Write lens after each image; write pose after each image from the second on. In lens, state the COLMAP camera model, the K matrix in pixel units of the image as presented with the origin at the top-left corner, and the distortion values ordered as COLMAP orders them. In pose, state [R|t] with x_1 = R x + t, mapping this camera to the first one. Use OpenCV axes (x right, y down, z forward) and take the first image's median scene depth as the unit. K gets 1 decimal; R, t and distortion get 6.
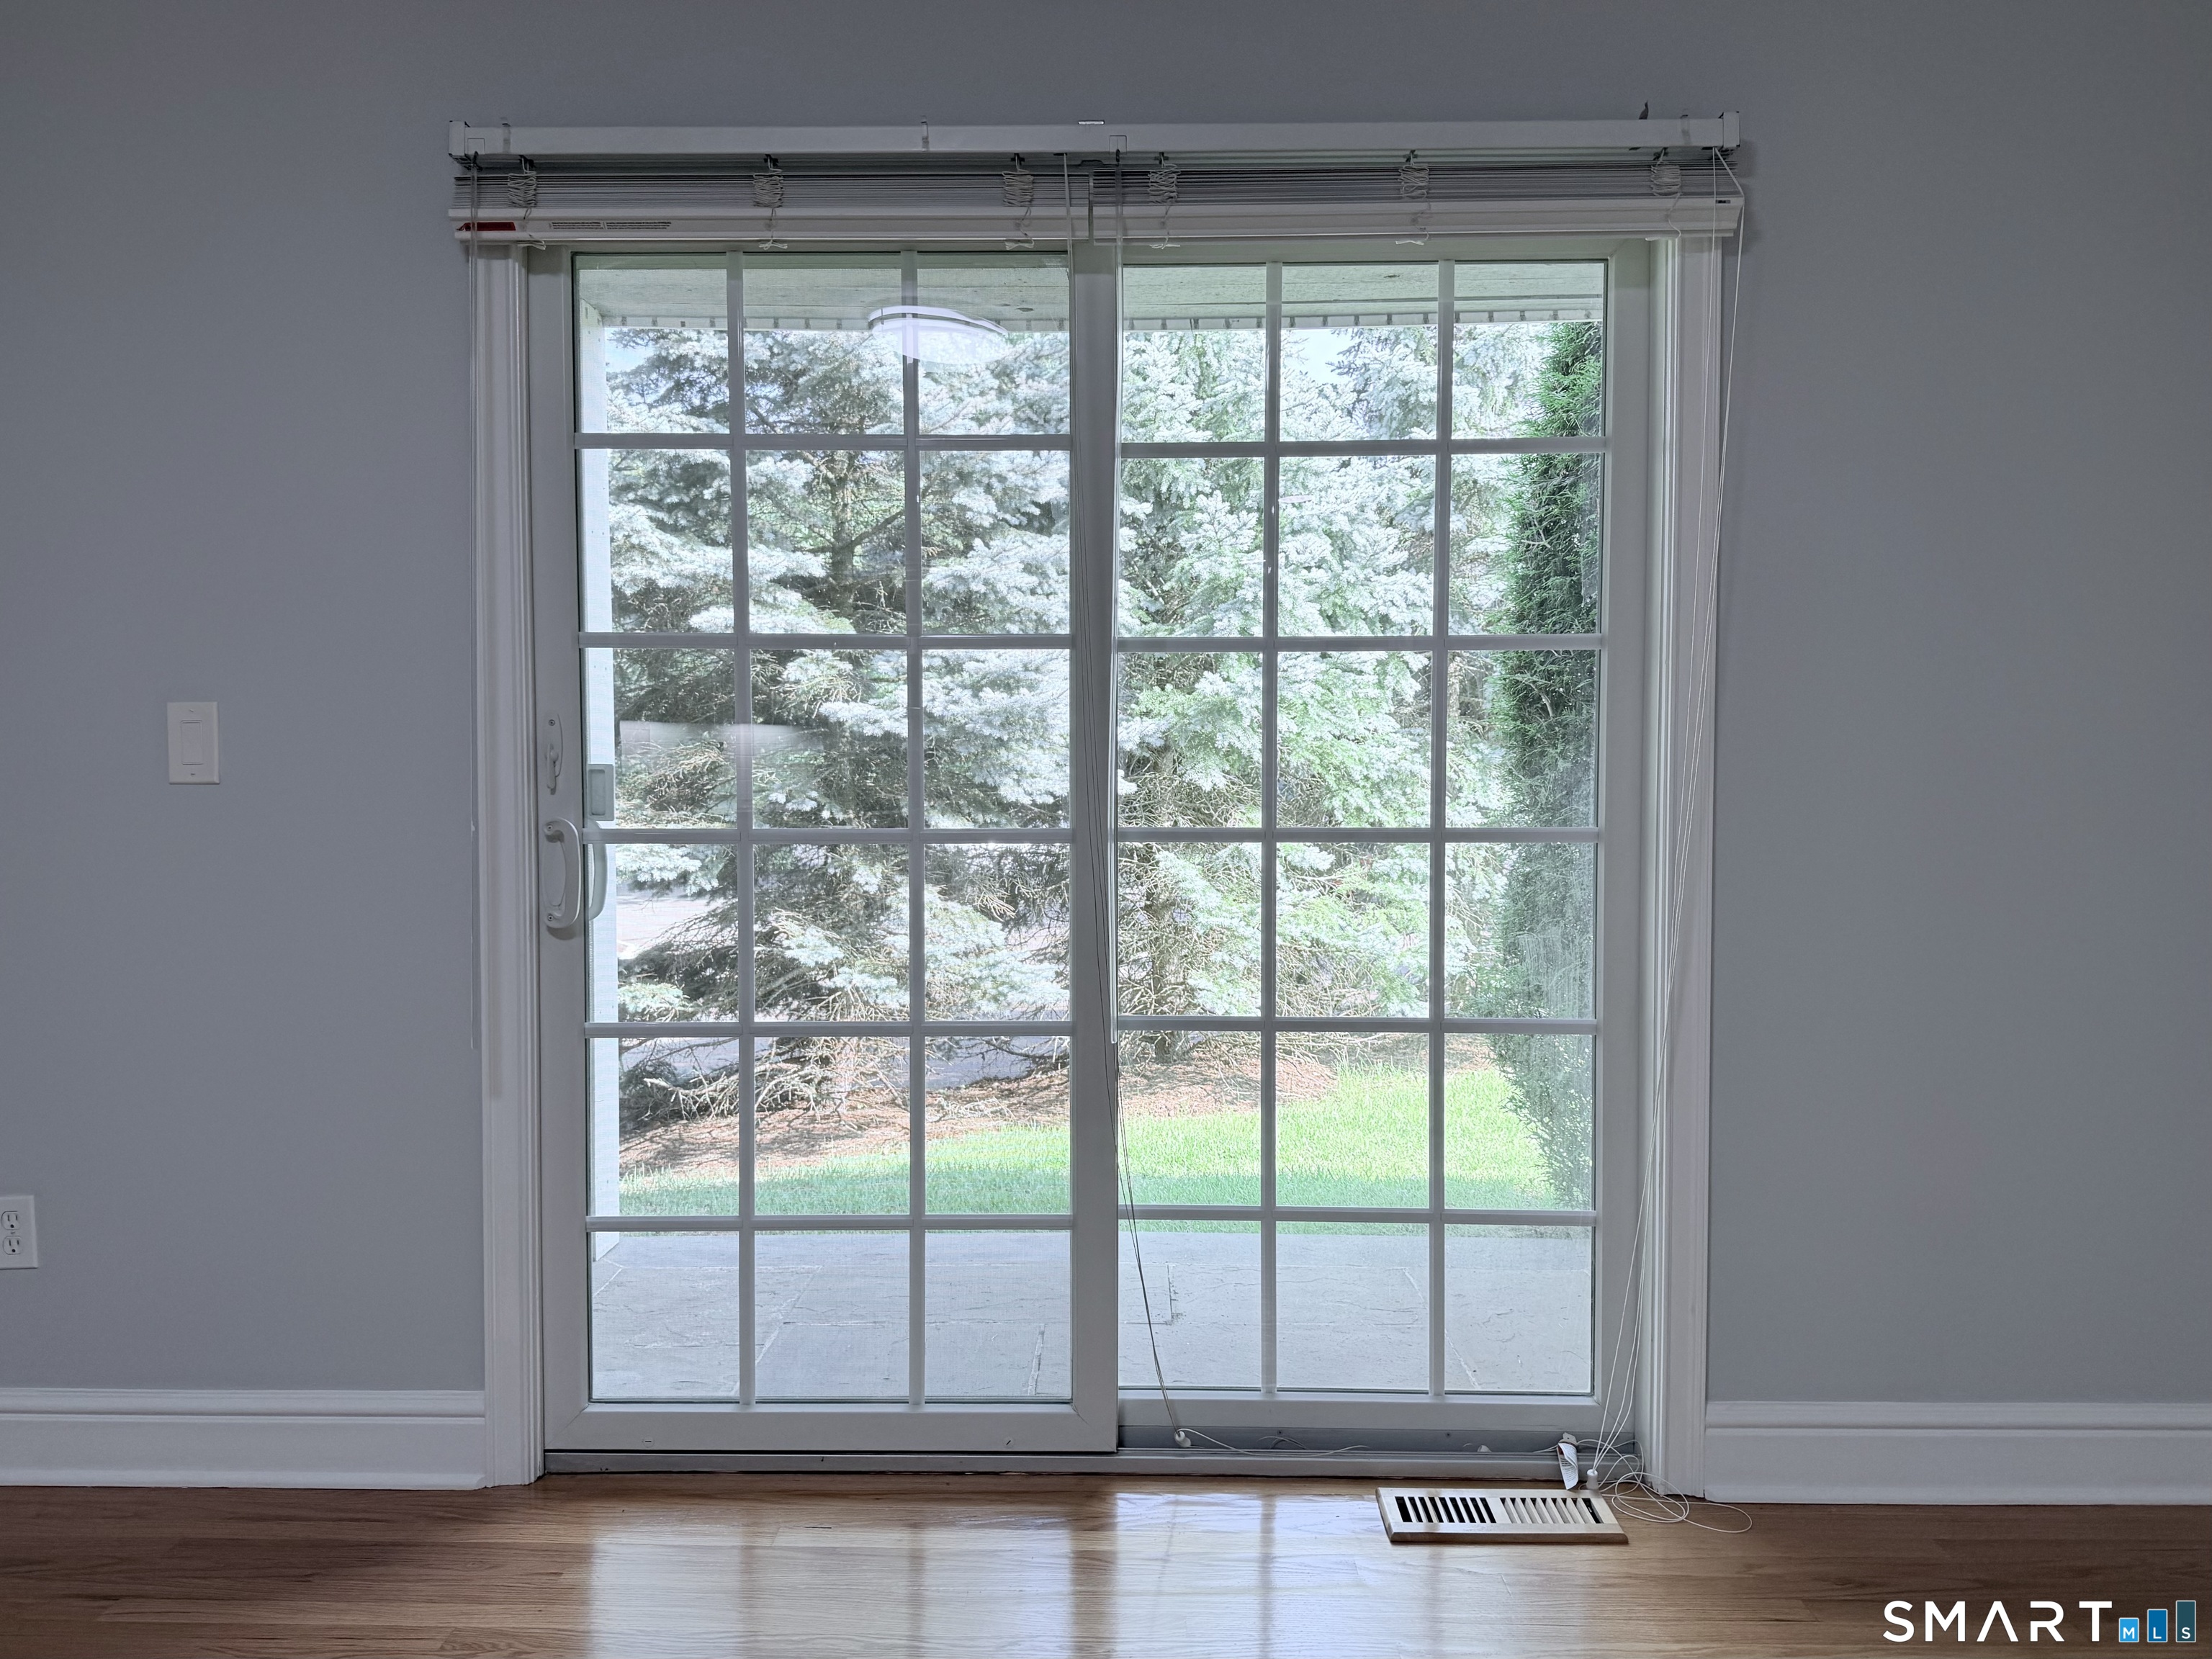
lens RADIAL K [[1560.0, 0, 1106.0], [0, 1560.0, 829.5], [0, 0, 1]] dist [0.183748, -0.366332]
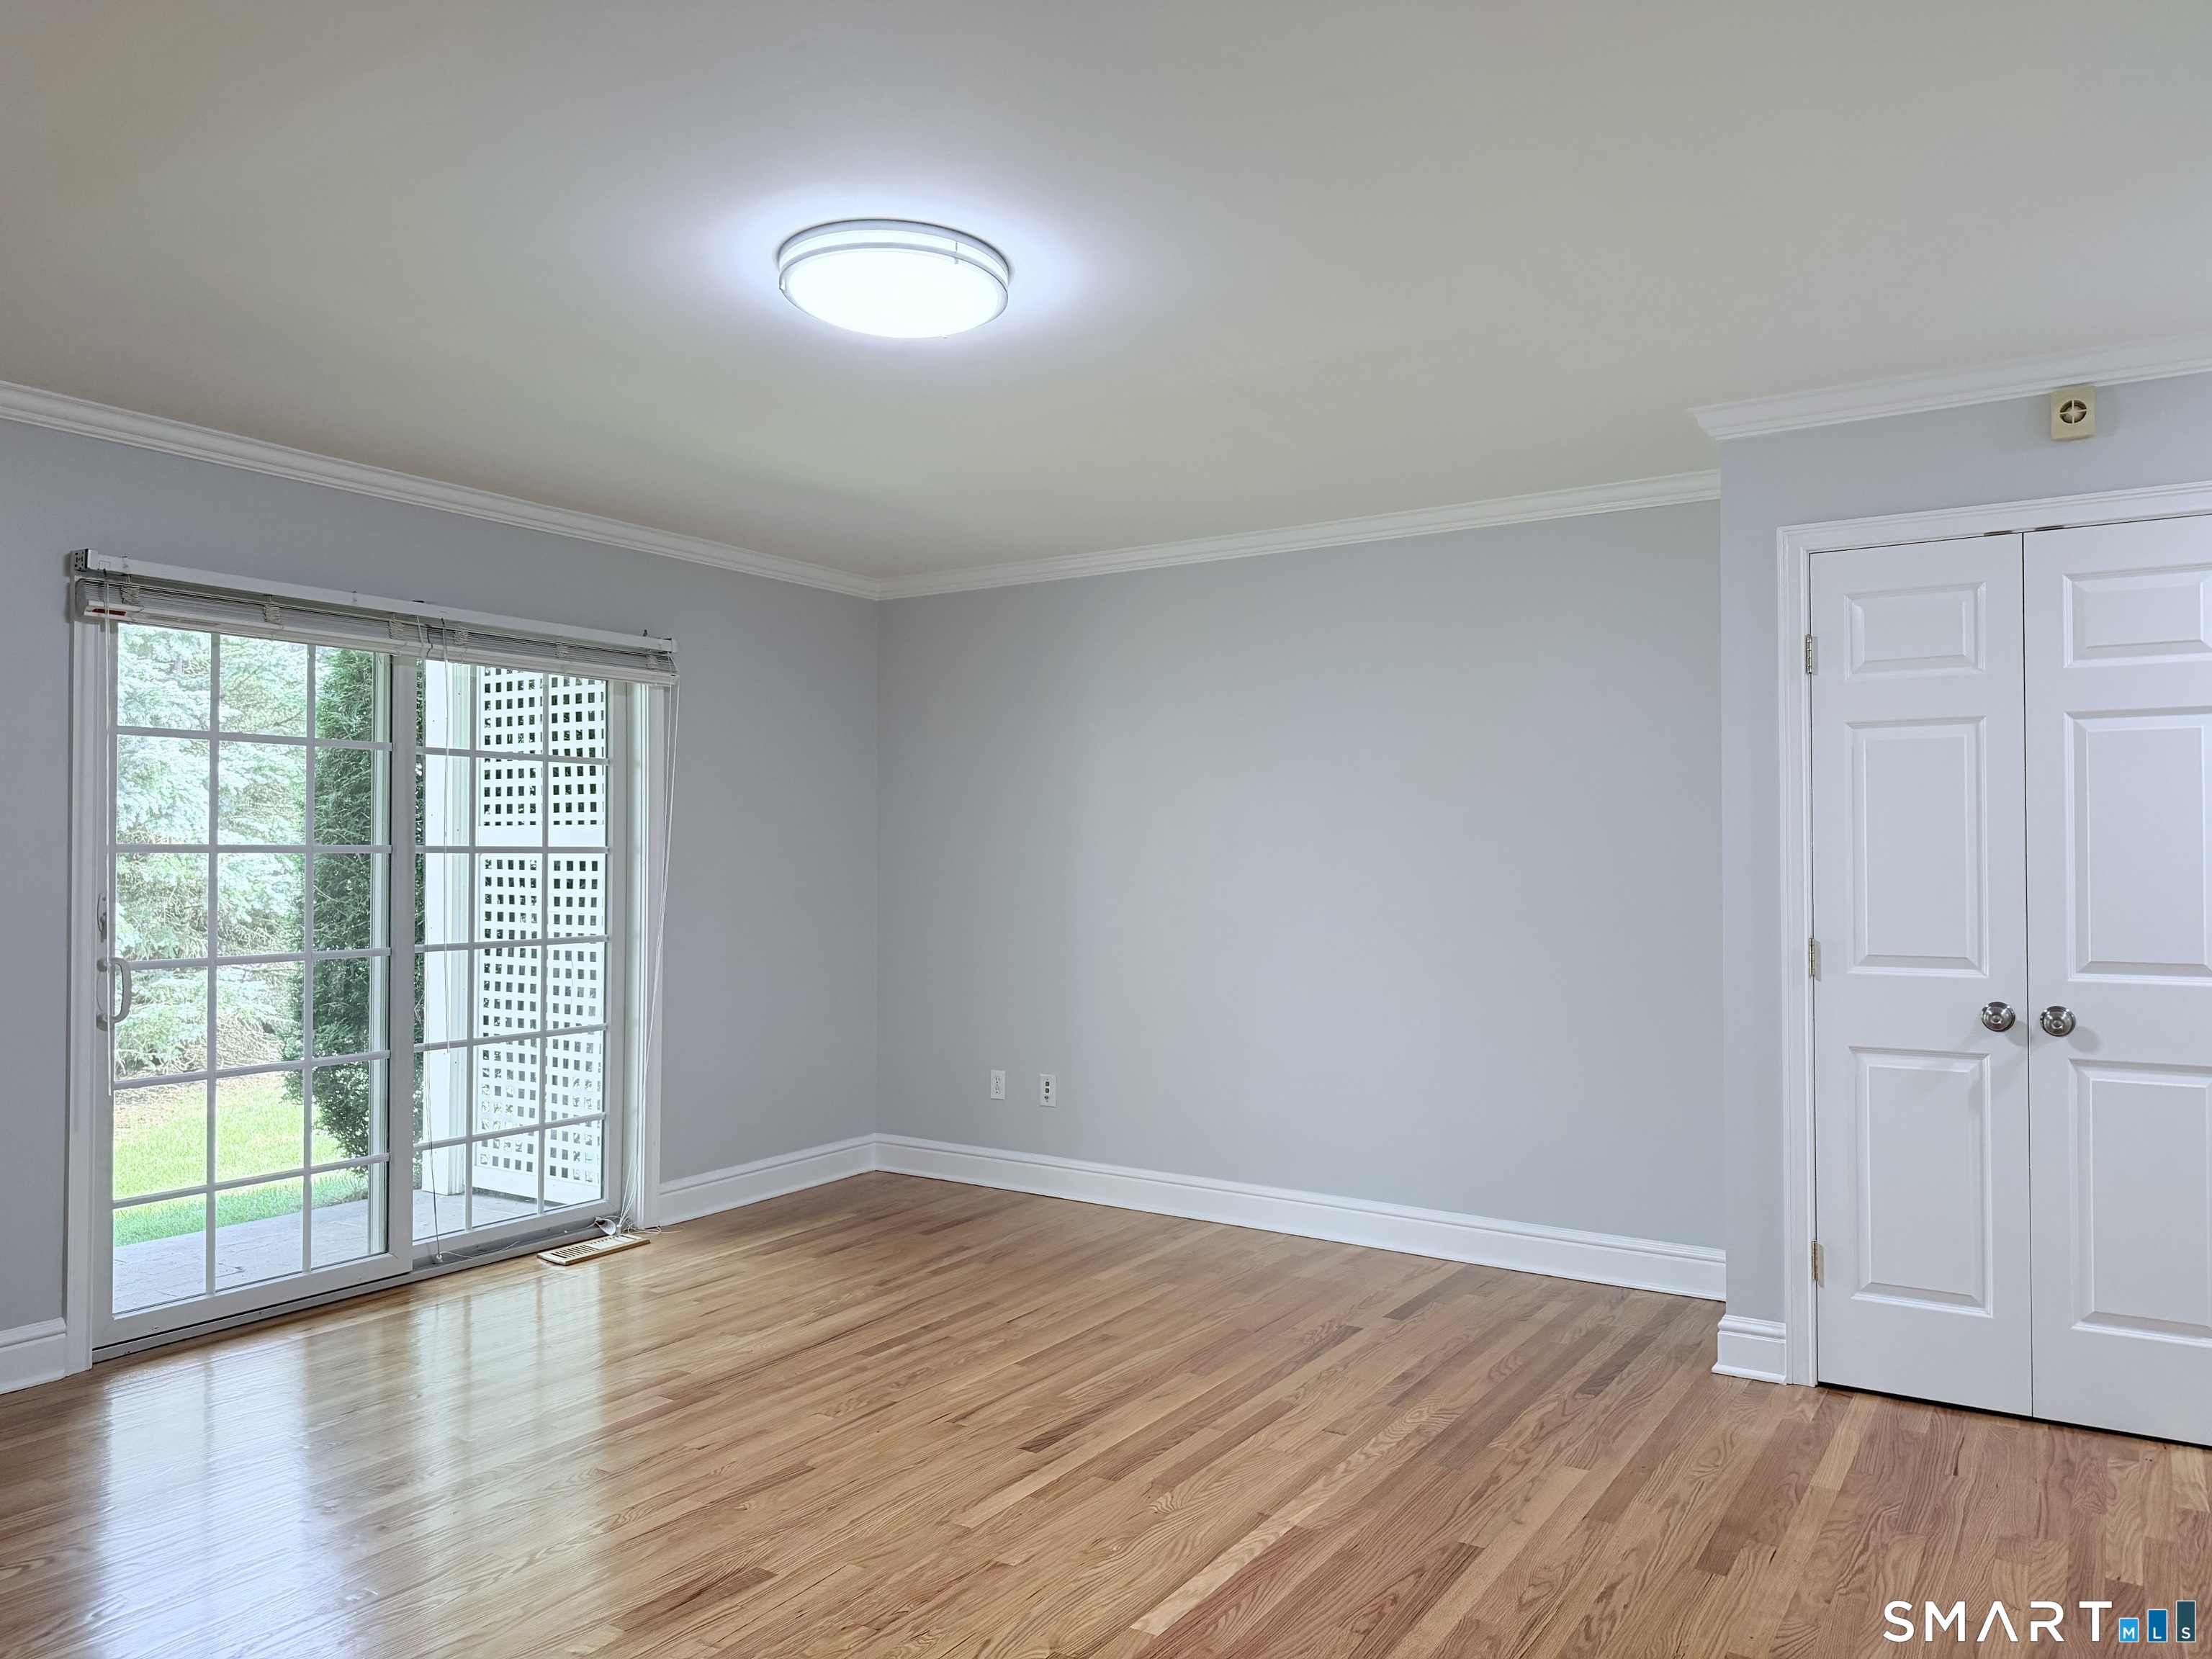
lens RADIAL K [[1563.9, 0, 1106.0], [0, 1563.9, 829.5], [0, 0, 1]] dist [0.039929, -0.059766]
pose [[0.531780, 0.013291, 0.846779, -1.149685], [0.026597, 0.999122, -0.032385, -0.058112], [-0.846465, 0.039744, 0.530959, -0.730651]]
